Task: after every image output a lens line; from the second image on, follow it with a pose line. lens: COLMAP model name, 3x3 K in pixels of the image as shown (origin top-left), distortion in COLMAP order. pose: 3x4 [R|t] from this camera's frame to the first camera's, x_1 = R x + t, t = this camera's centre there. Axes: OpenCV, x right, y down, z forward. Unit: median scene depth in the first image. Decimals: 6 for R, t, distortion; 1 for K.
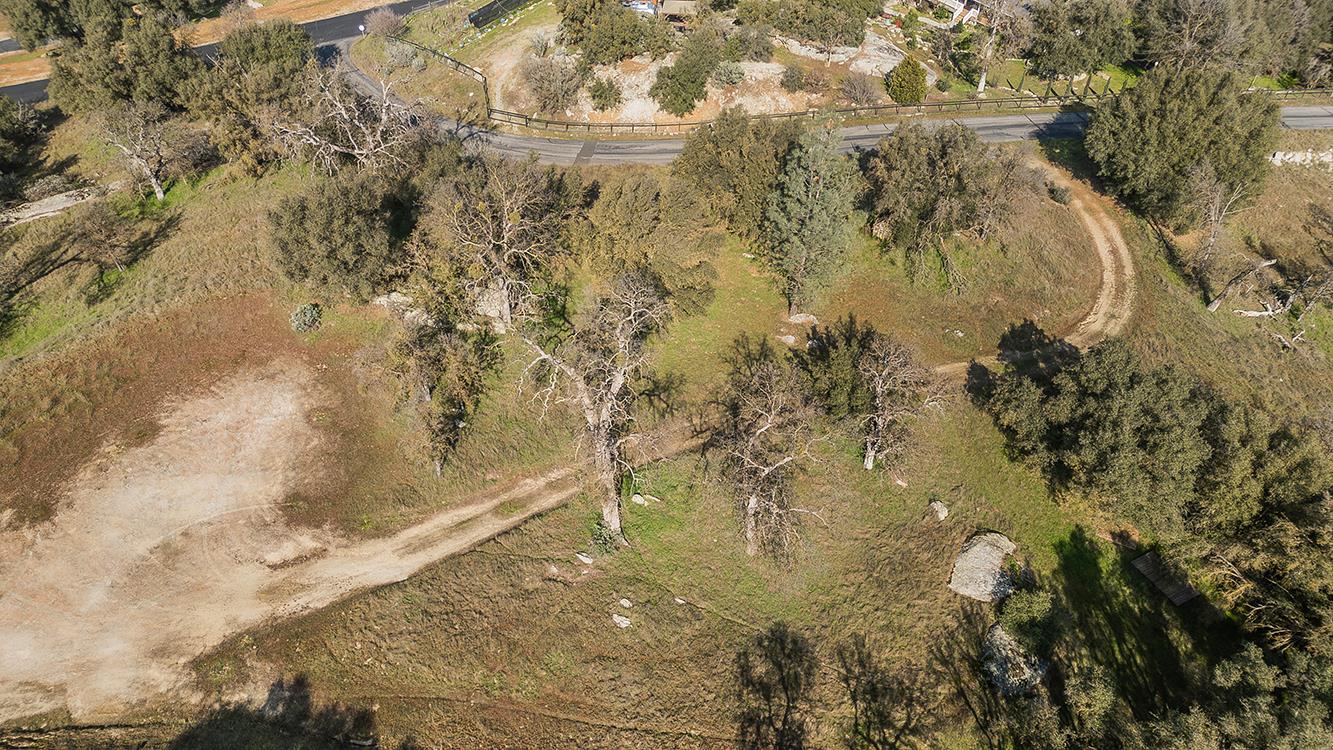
lens RADIAL K [[928.9, 0, 666.8], [0, 928.9, 370.1], [0, 0, 1]] dist [0.076101, -0.044912]
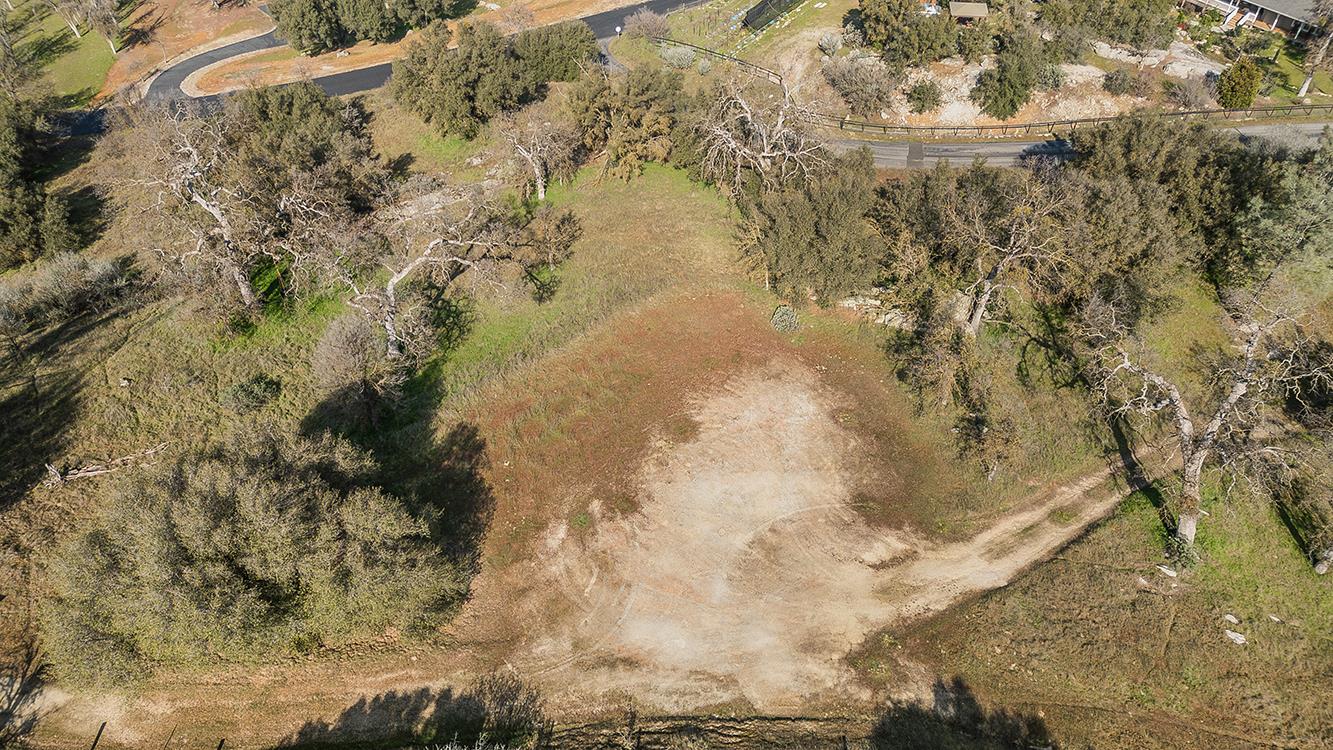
lens RADIAL K [[928.9, 0, 663.8], [0, 928.9, 369.8], [0, 0, 1]] dist [0.076101, -0.044912]
pose [[0.999433, 0.021919, -0.025555, -0.531708], [-0.021946, 0.999759, -0.000795, 0.003103], [0.025531, 0.001356, 0.999673, -0.007043]]
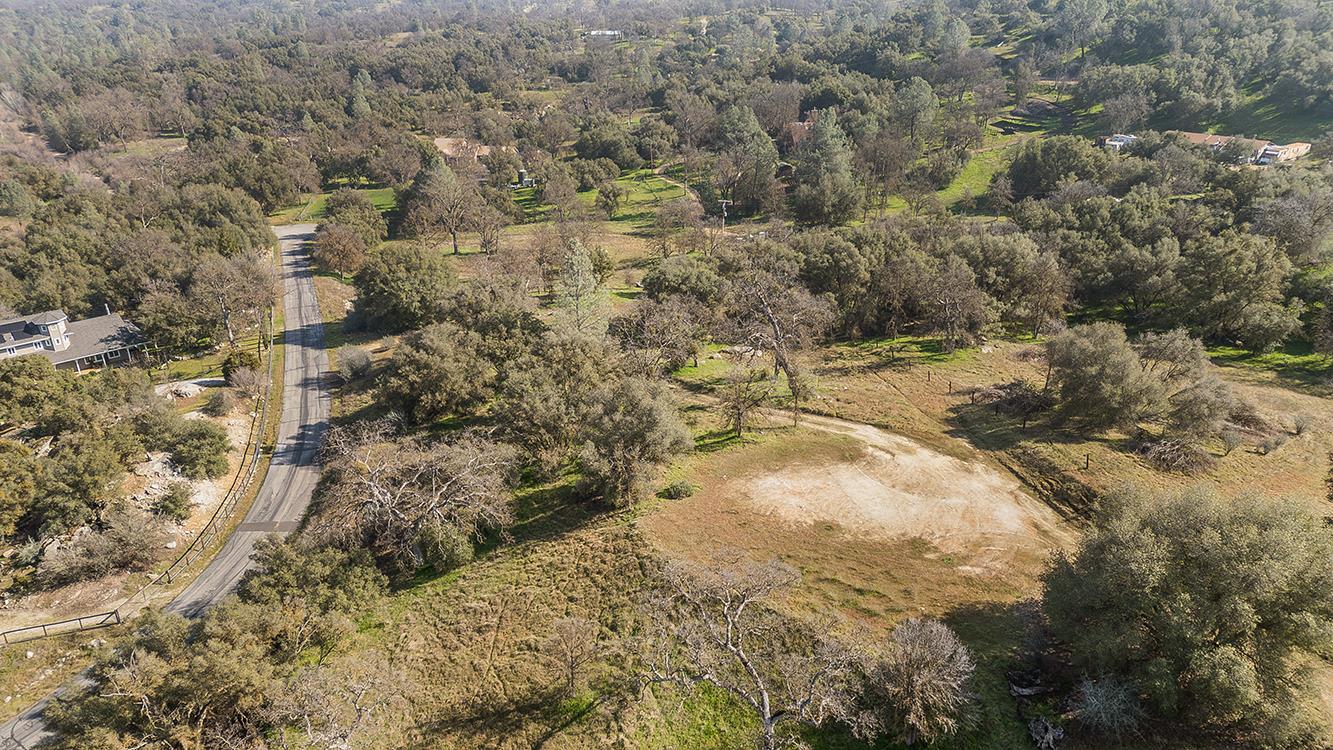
lens RADIAL K [[928.9, 0, 668.4], [0, 928.9, 372.0], [0, 0, 1]] dist [0.076101, -0.044912]
pose [[-0.159413, -0.381955, 0.910329, -1.521669], [0.695188, 0.611280, 0.378219, -0.655811], [-0.700928, 0.693143, 0.168084, 0.769136]]
